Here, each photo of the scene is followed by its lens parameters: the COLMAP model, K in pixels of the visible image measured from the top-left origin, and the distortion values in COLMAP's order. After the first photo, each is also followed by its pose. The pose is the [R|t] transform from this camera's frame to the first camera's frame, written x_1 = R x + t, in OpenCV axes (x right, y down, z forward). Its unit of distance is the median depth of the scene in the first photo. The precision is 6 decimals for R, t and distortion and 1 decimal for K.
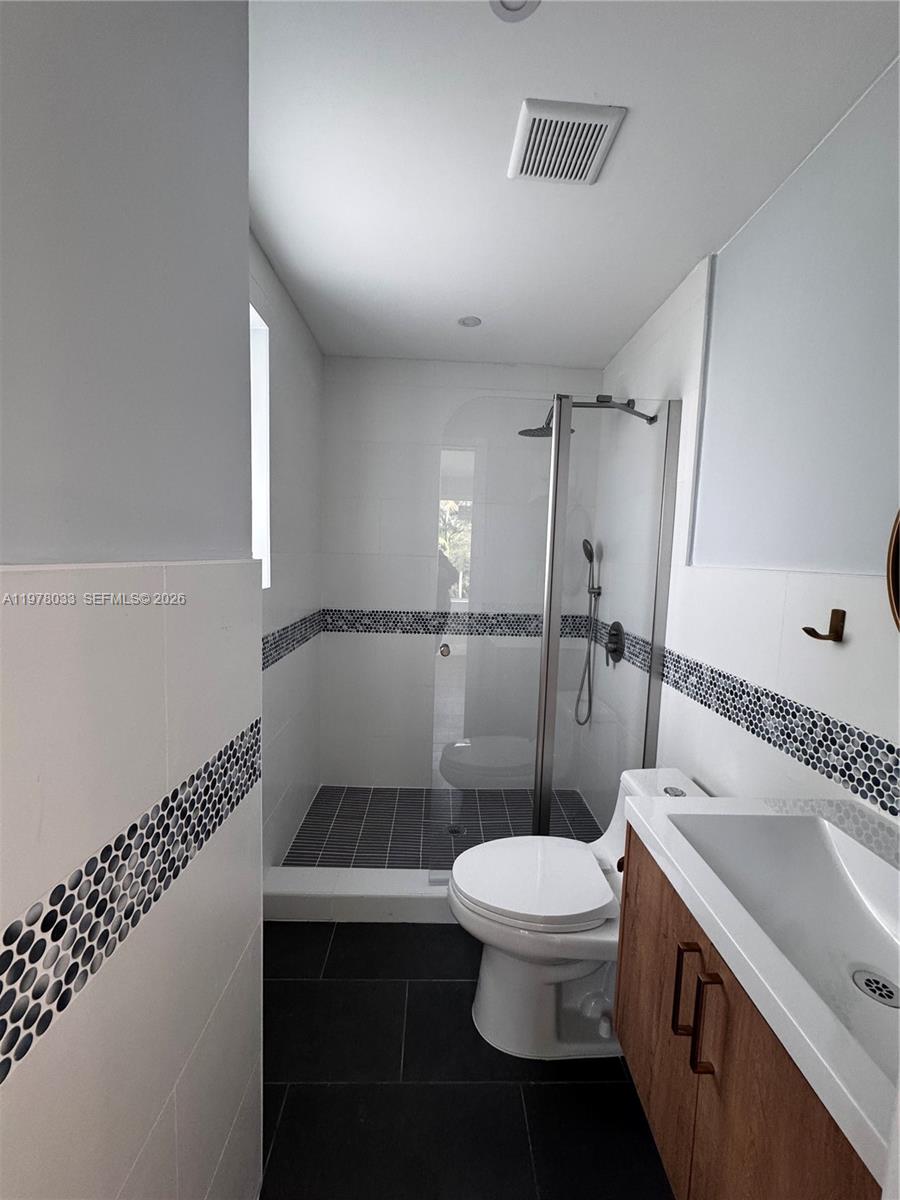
lens RADIAL K [[478.9, 0, 449.0], [0, 478.9, 598.6], [0, 0, 1]] dist [-0.001723, 0.000022]
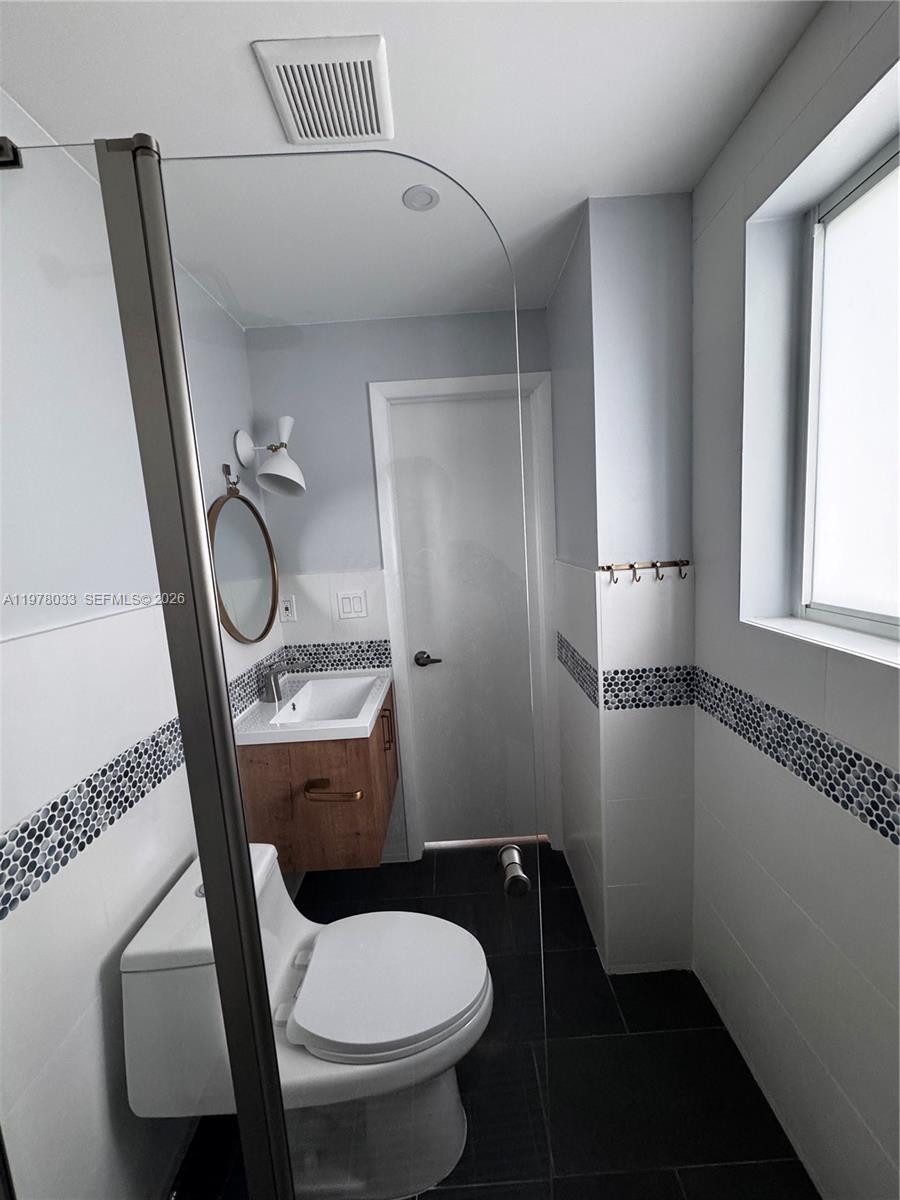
lens RADIAL K [[478.9, 0, 450.8], [0, 478.9, 599.7], [0, 0, 1]] dist [-0.001723, 0.000022]
pose [[-0.999381, 0.029769, 0.018744, 0.036517], [0.033293, 0.972467, 0.230651, -0.251187], [-0.011362, 0.231132, -0.972856, 1.739682]]
